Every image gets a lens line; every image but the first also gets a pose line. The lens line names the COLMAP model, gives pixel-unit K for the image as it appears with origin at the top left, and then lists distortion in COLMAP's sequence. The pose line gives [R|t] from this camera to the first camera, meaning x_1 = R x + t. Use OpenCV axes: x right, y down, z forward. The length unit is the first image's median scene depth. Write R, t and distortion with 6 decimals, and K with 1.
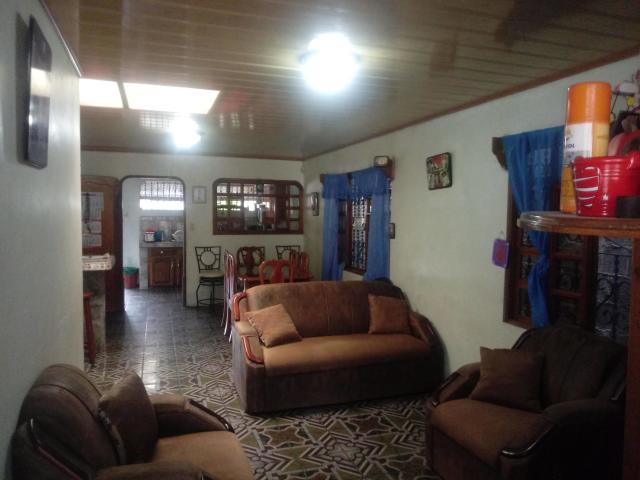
lens RADIAL K [[484.0, 0, 319.0], [0, 484.0, 239.6], [0, 0, 1]] dist [0.026654, -0.022546]
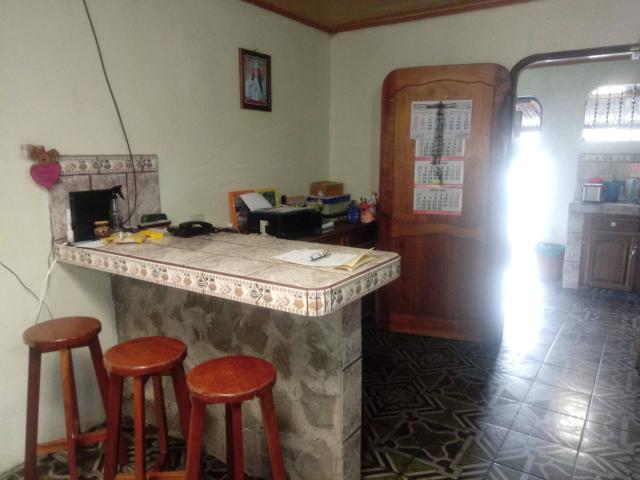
lens RADIAL K [[484.0, 0, 320.4], [0, 484.0, 237.9], [0, 0, 1]] dist [0.026654, -0.022546]
pose [[0.610750, 0.123717, -0.782099, -0.110950], [-0.037714, 0.991143, 0.127334, -0.013250], [0.790925, -0.048273, 0.610007, 0.447536]]
